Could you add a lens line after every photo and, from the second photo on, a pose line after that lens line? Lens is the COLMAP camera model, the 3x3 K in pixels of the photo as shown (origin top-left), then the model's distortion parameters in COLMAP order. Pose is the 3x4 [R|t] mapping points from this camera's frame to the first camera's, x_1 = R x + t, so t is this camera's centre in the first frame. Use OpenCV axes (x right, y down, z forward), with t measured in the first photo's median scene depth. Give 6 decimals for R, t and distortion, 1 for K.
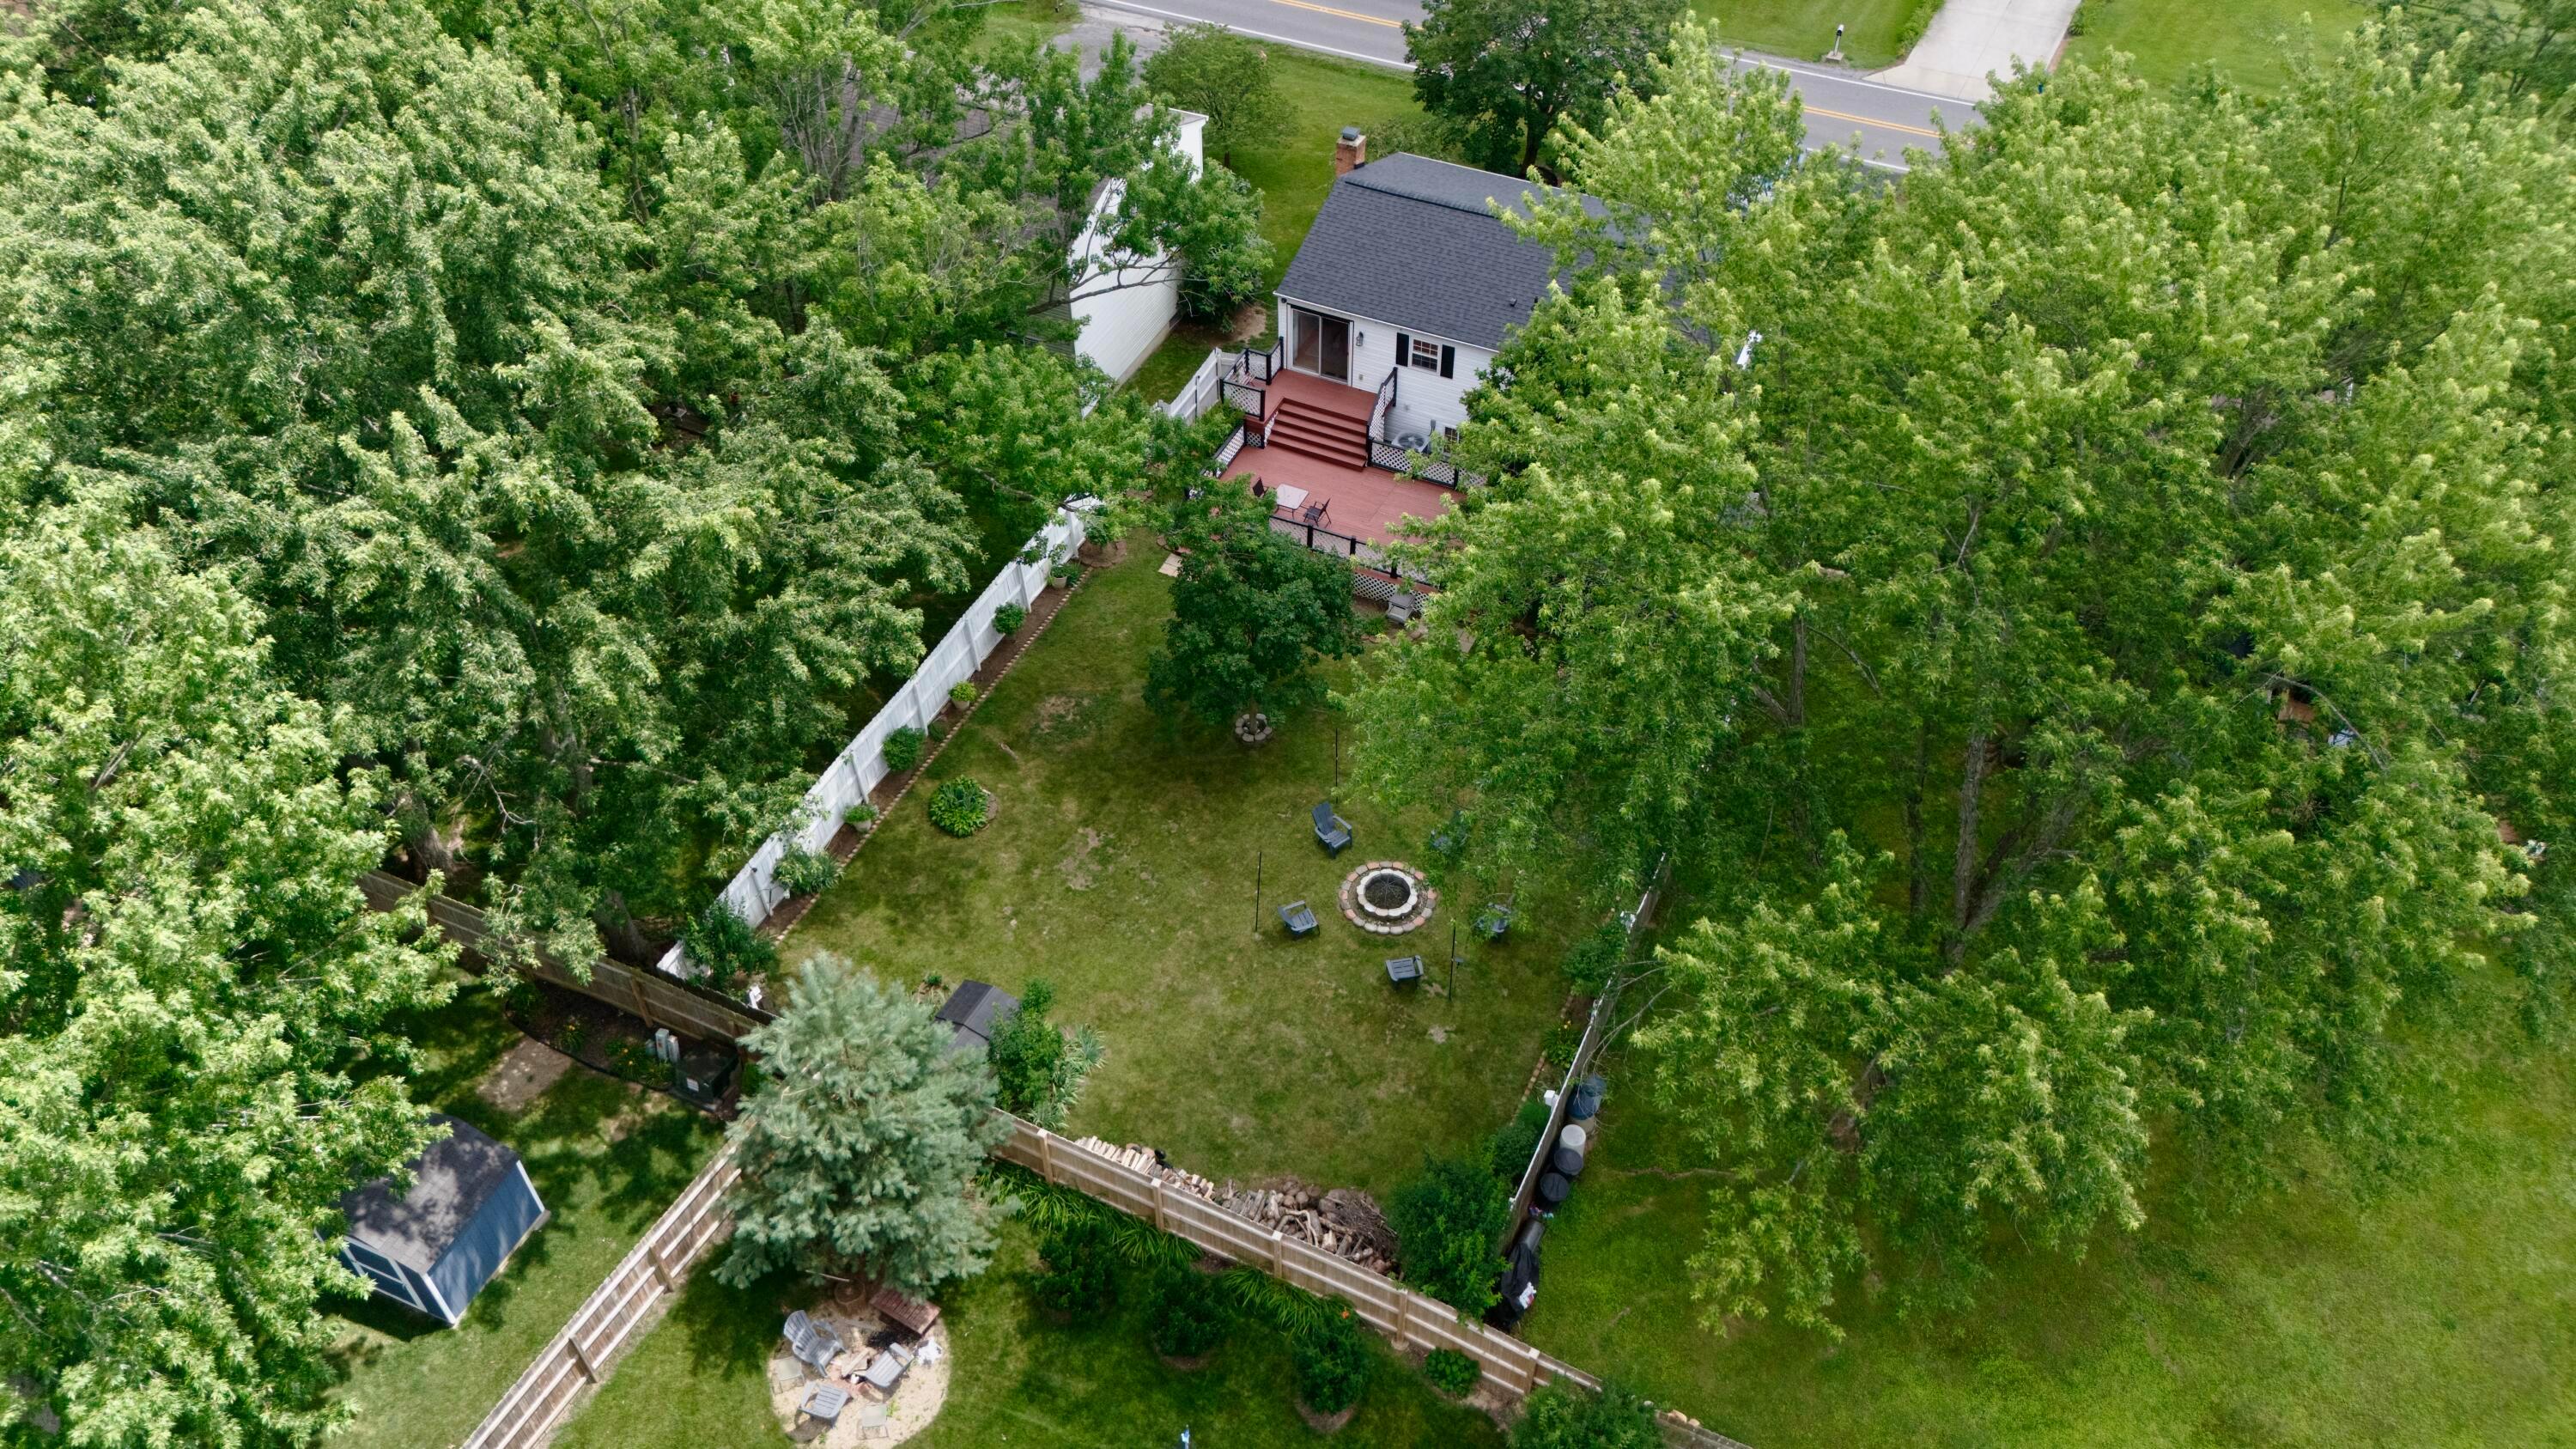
lens RADIAL K [[1893.4, 0, 1281.4], [0, 1893.4, 717.3], [0, 0, 1]] dist [0.025493, -0.002961]
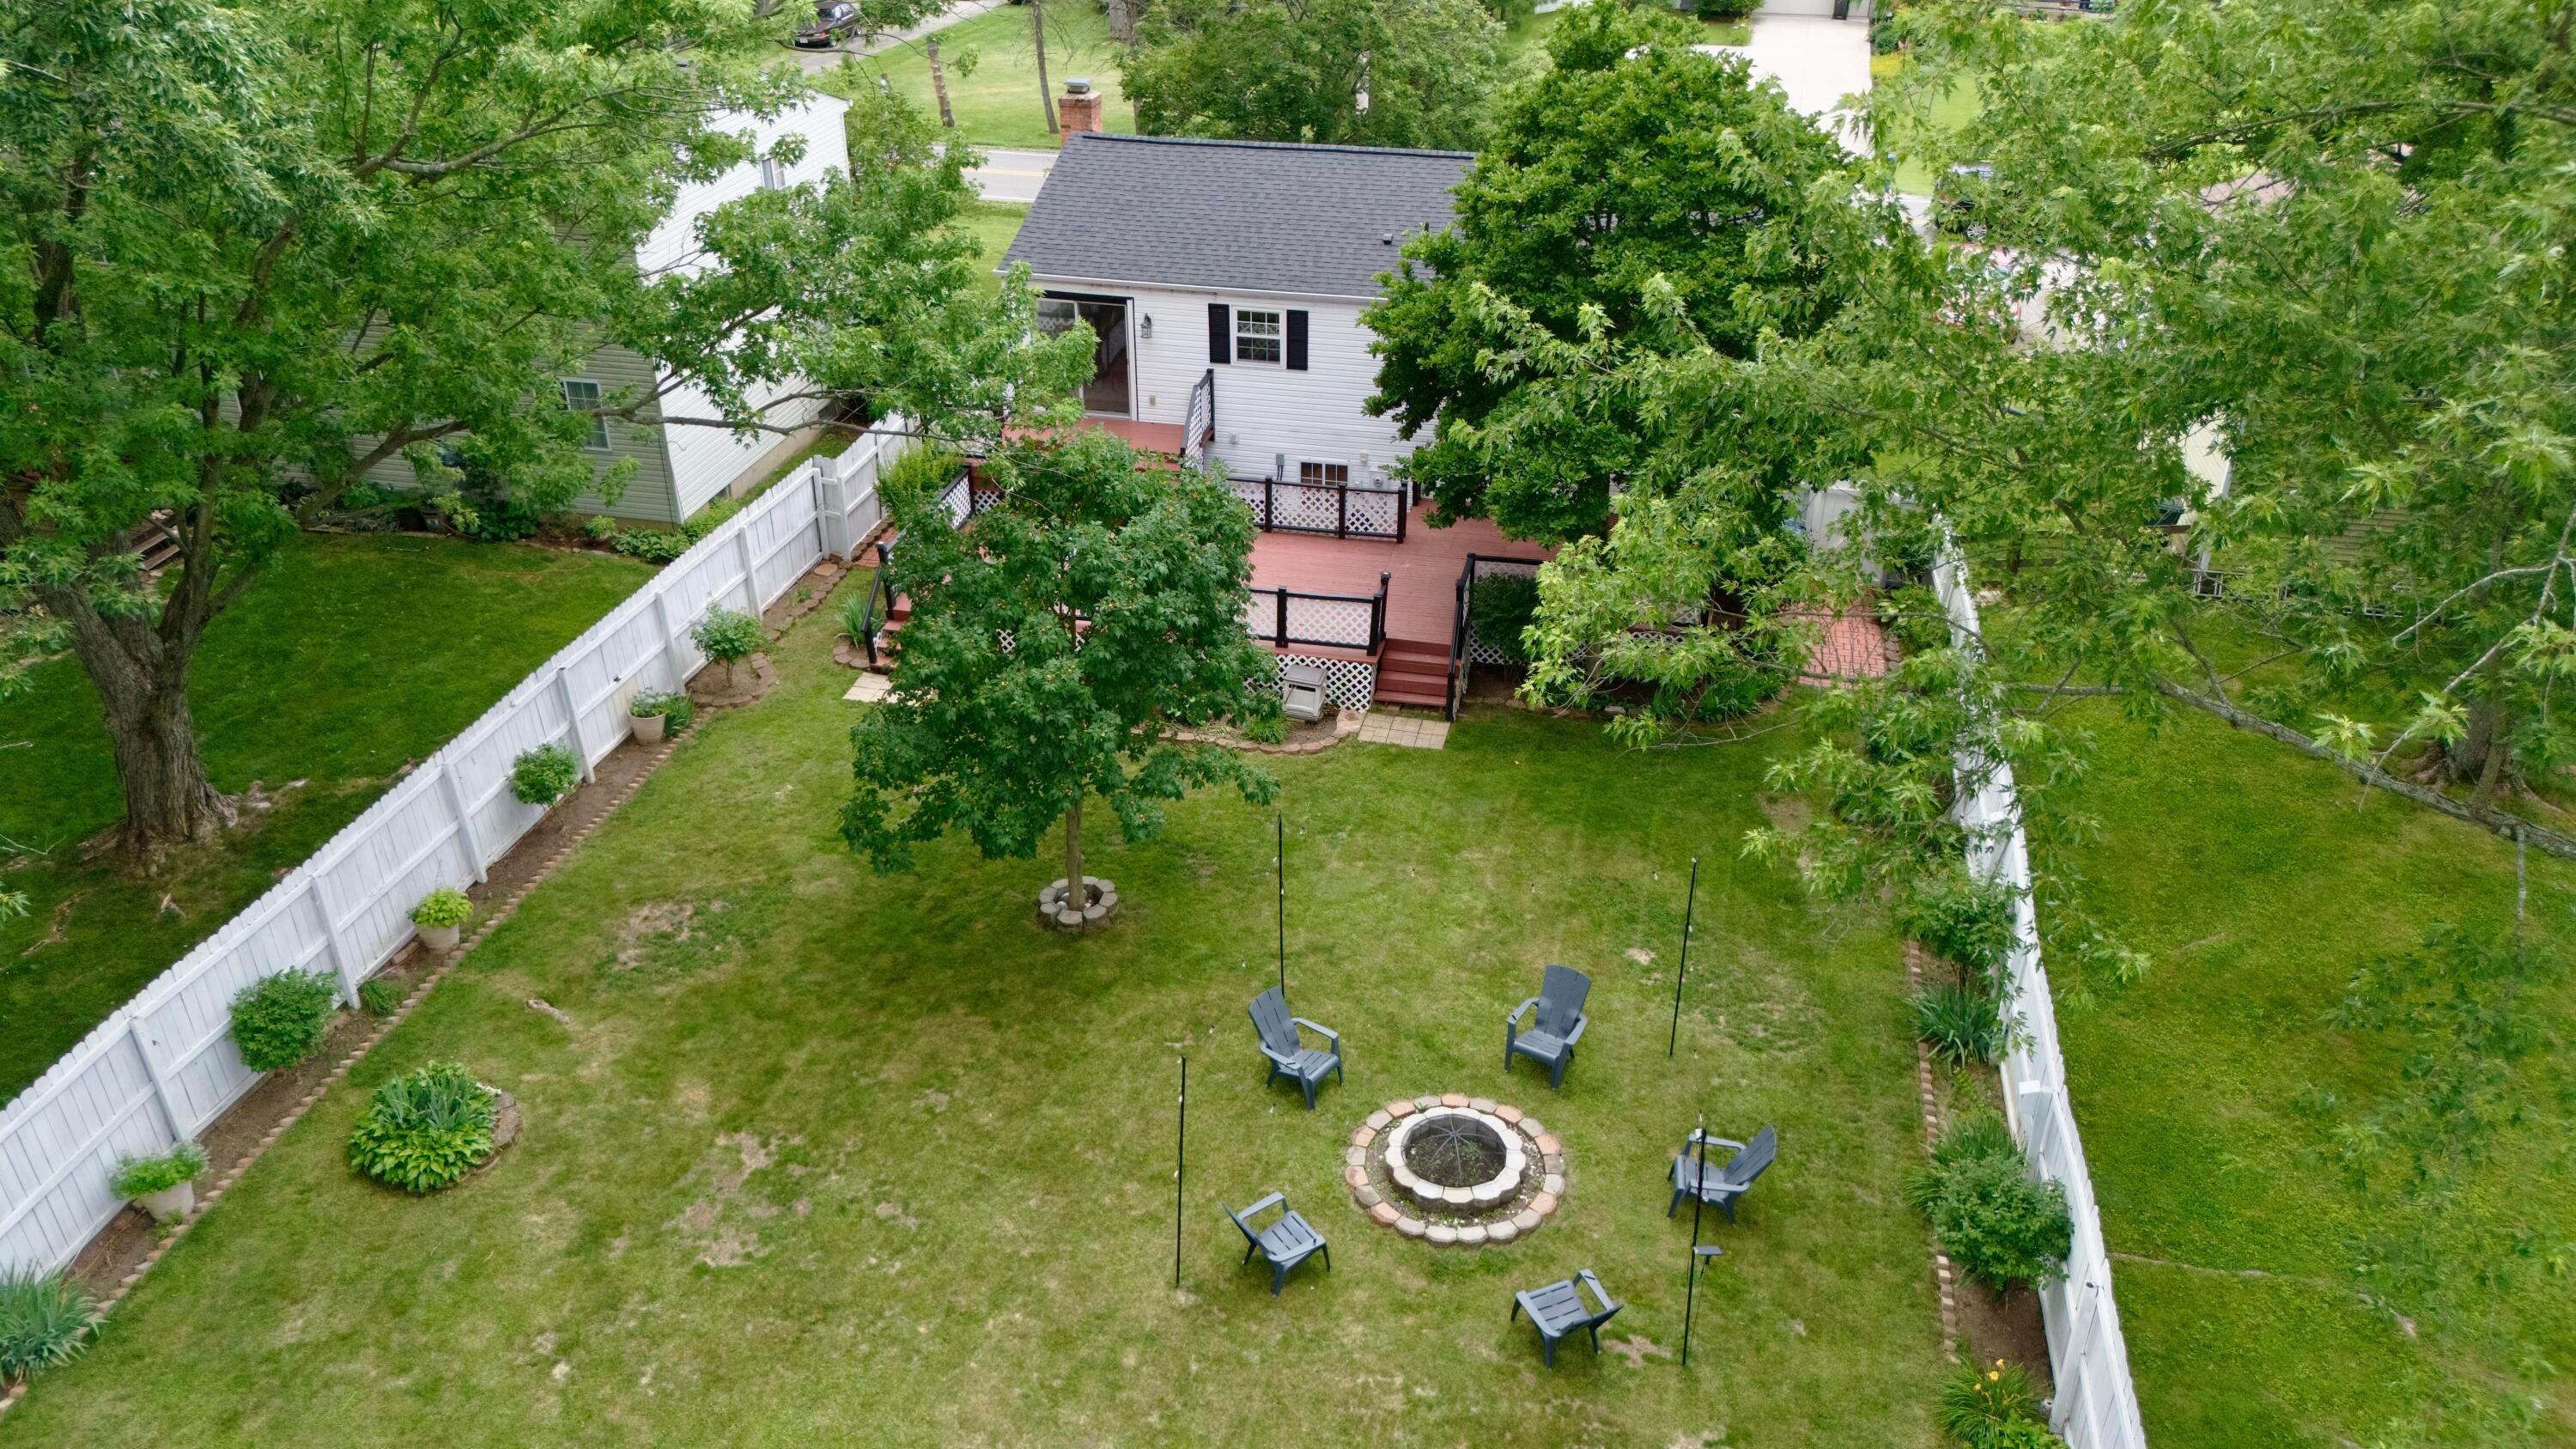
lens RADIAL K [[1893.4, 0, 1281.4], [0, 1893.4, 717.3], [0, 0, 1]] dist [0.025493, -0.002961]
pose [[0.975038, -0.099048, 0.198724, -0.057837], [0.151311, 0.951404, -0.268209, 0.103434], [-0.162501, 0.291583, 0.942642, 0.538966]]
